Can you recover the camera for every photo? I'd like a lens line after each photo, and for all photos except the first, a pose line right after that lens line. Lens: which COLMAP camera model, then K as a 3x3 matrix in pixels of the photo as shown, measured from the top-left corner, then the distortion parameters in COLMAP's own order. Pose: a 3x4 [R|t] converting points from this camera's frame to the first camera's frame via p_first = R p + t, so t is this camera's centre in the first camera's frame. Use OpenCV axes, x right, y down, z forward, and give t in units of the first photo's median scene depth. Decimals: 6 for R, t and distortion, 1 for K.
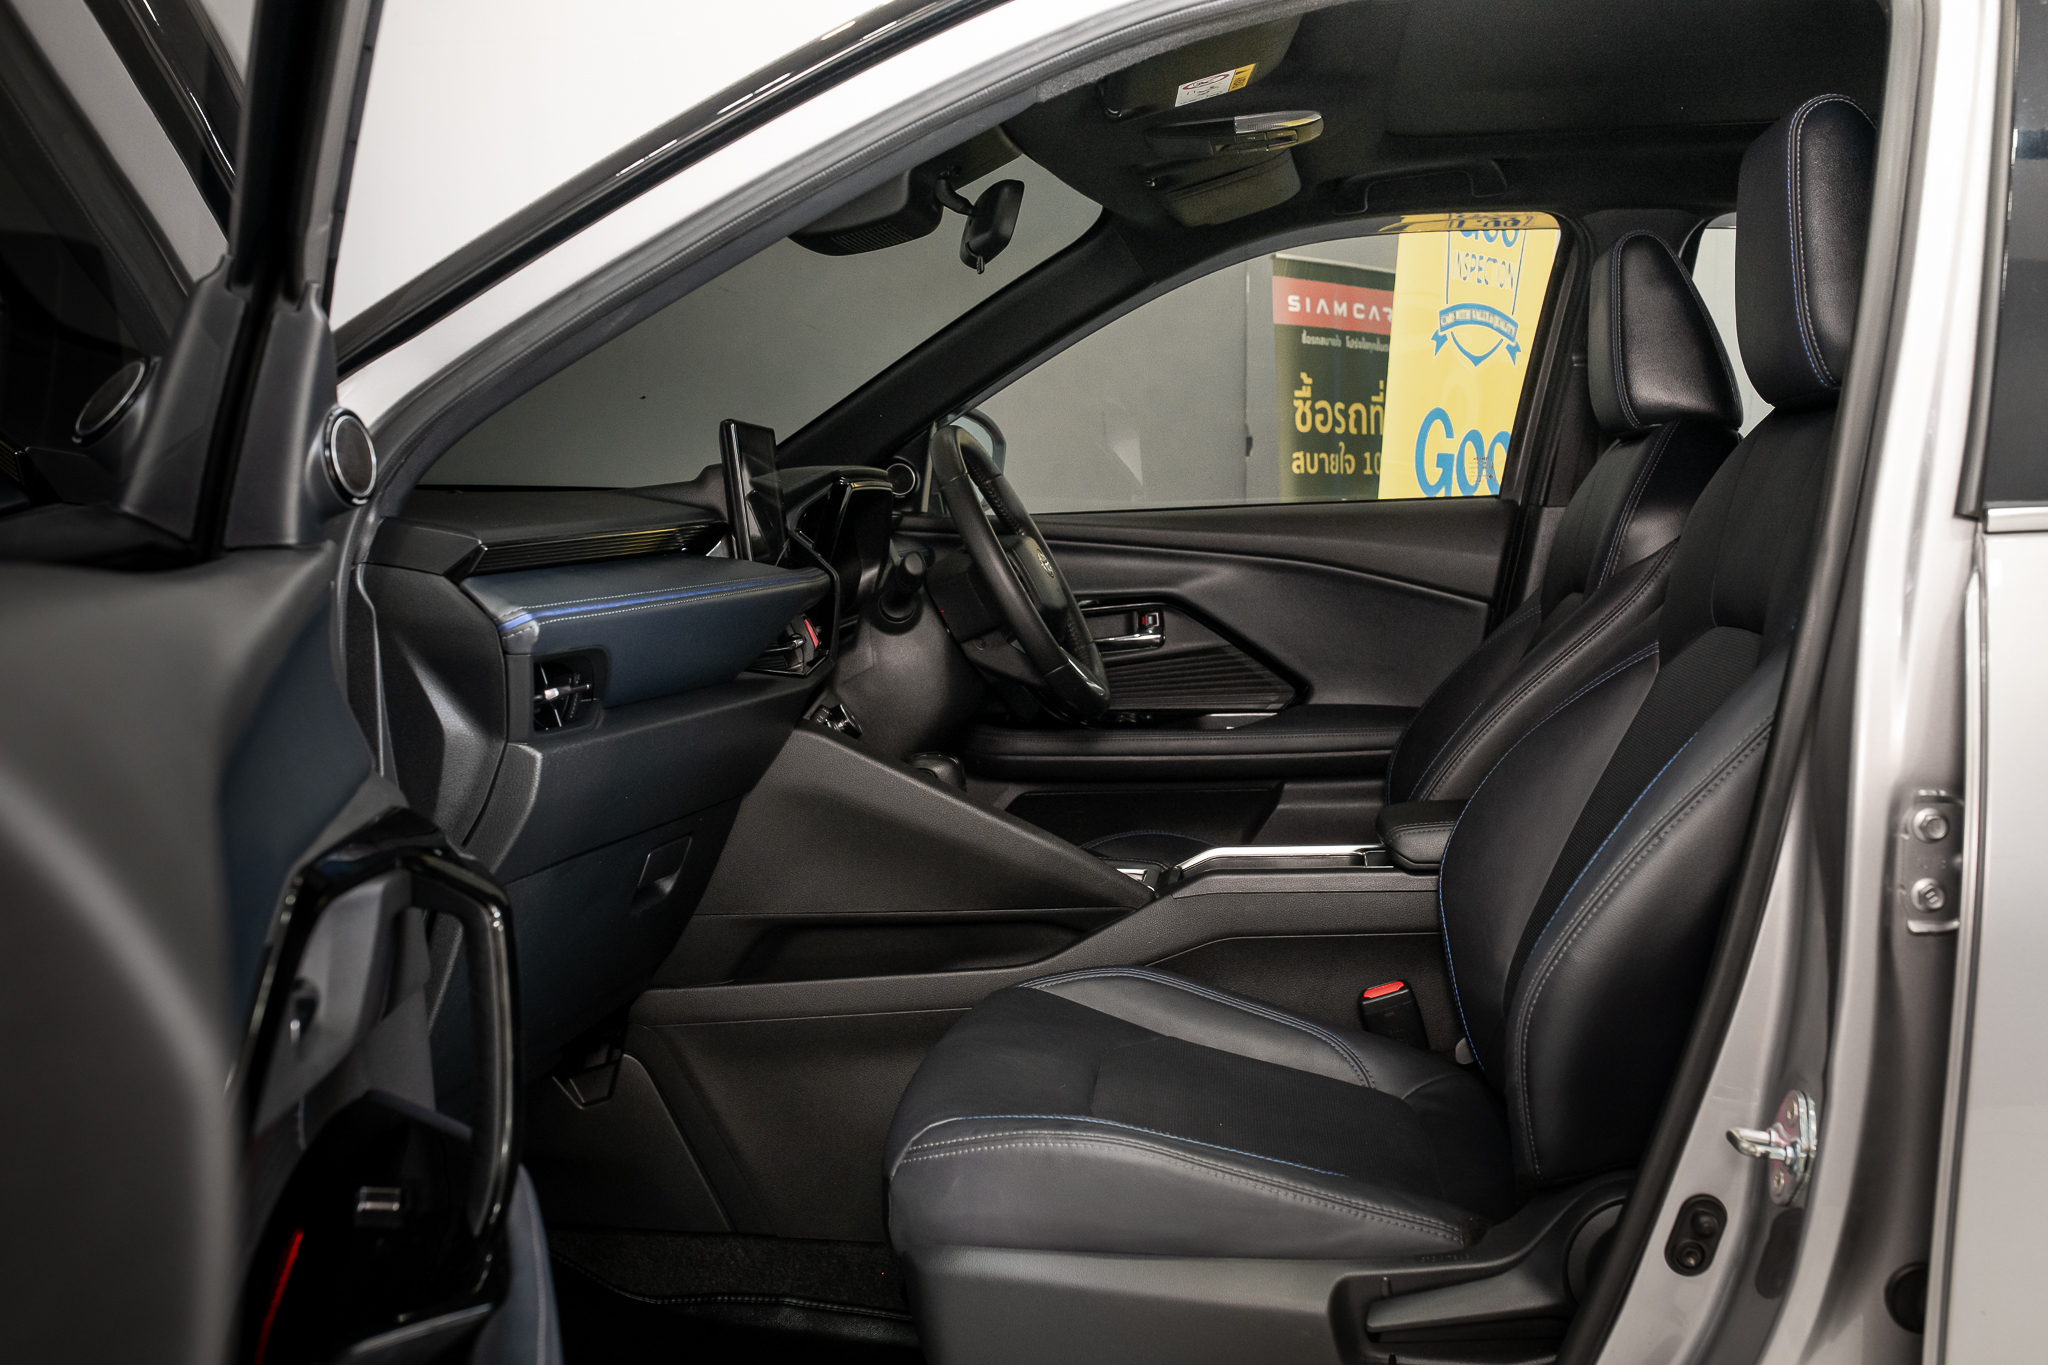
lens RADIAL K [[1994.1, 0, 968.1], [0, 1994.1, 690.0], [0, 0, 1]] dist [-0.010266, -0.010872]
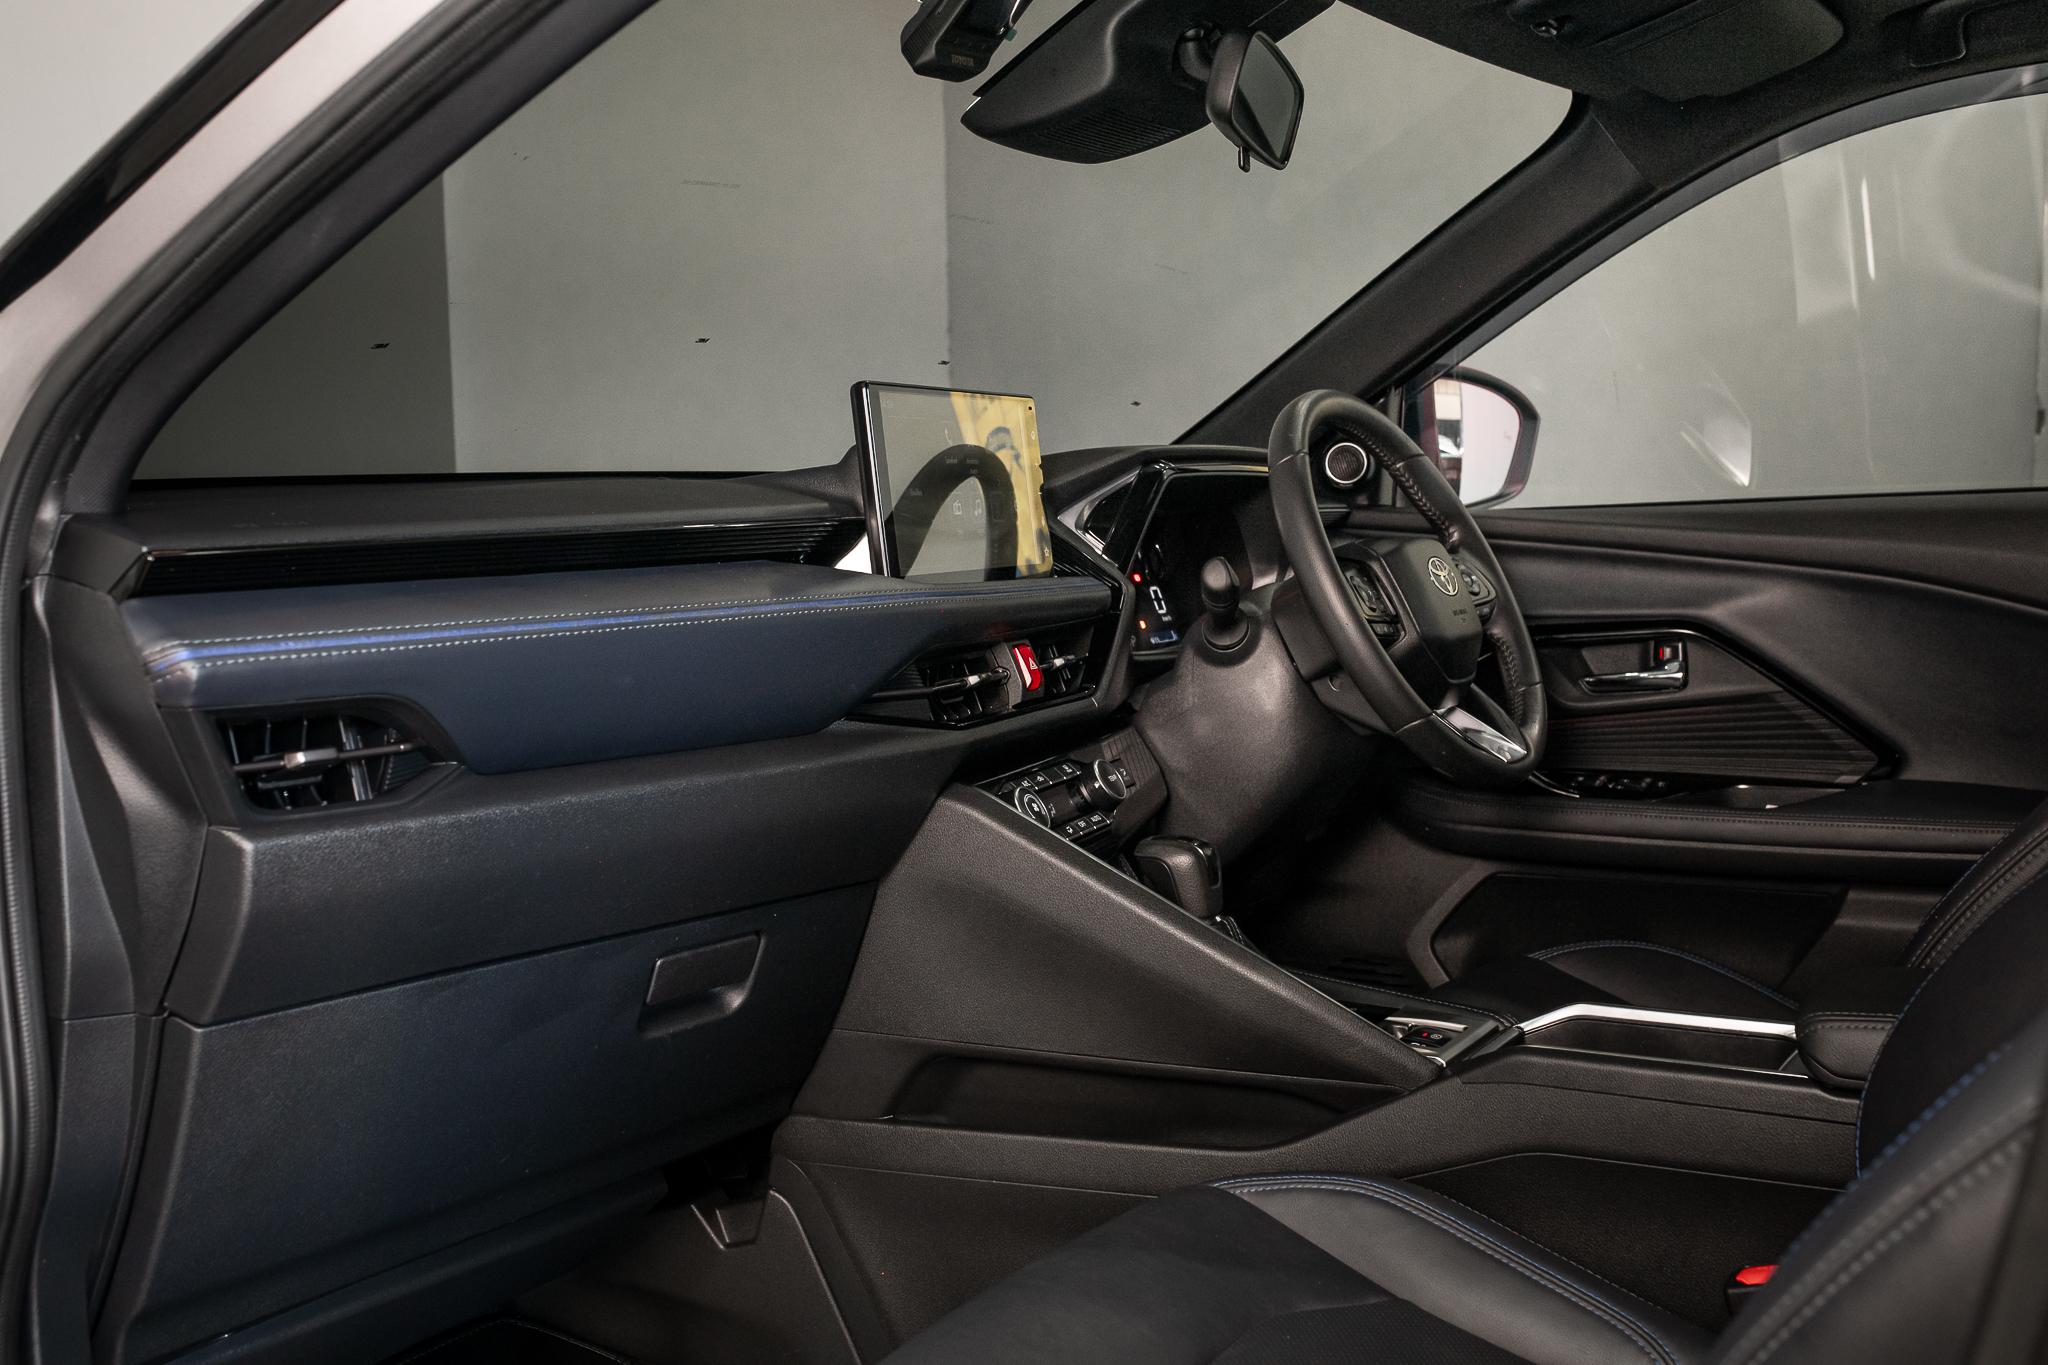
lens RADIAL K [[1994.1, 0, 968.1], [0, 1994.1, 690.0], [0, 0, 1]] dist [-0.010266, -0.010872]
pose [[0.914144, 0.040714, -0.403341, 0.189334], [-0.038469, 0.999166, 0.013669, -0.026587], [0.403561, 0.003020, 0.914948, 0.278395]]
